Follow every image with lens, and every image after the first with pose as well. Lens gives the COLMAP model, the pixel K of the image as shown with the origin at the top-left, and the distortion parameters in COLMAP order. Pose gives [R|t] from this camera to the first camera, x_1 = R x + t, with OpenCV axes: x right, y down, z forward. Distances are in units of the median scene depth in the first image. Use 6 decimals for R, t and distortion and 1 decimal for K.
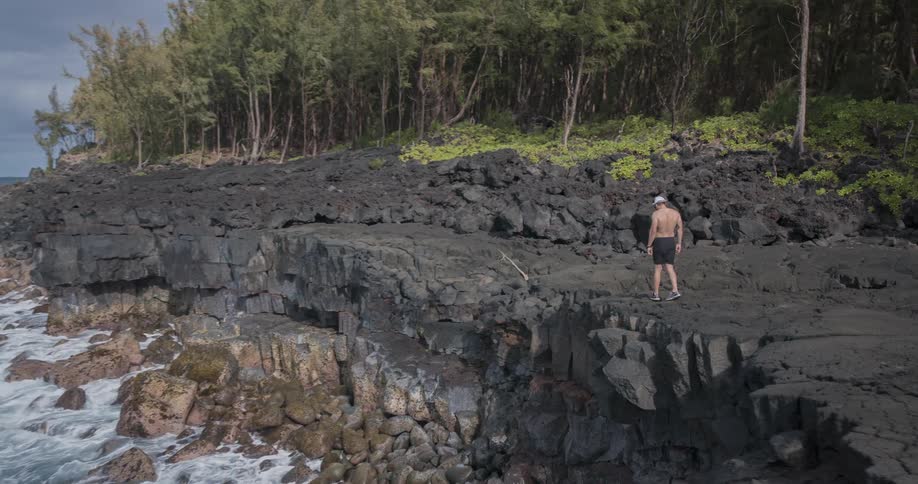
lens RADIAL K [[919.9, 0, 465.4], [0, 919.9, 243.8], [0, 0, 1]] dist [-0.043504, -0.021340]
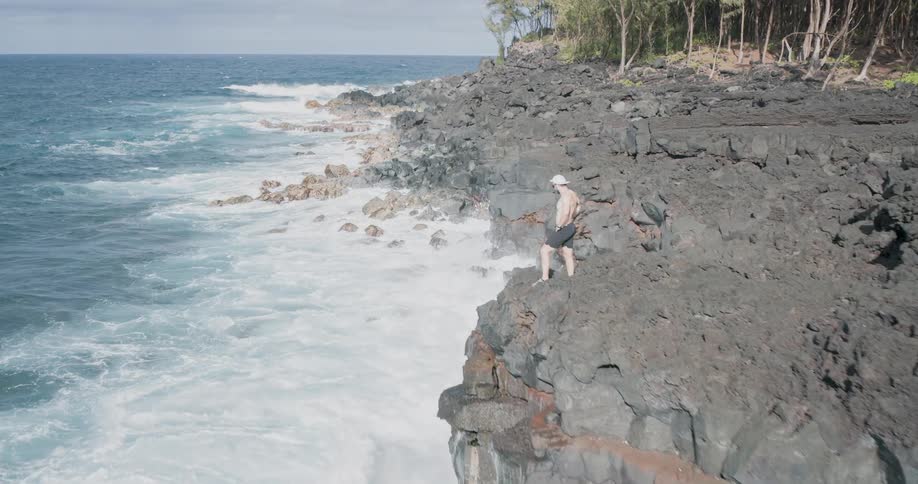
lens RADIAL K [[919.9, 0, 465.4], [0, 919.9, 243.8], [0, 0, 1]] dist [-0.043504, -0.021340]
pose [[0.894722, 0.097095, -0.435941, -0.091301], [-0.040563, 0.989715, 0.137181, -0.027943], [0.444777, -0.105056, 0.889459, 0.195314]]
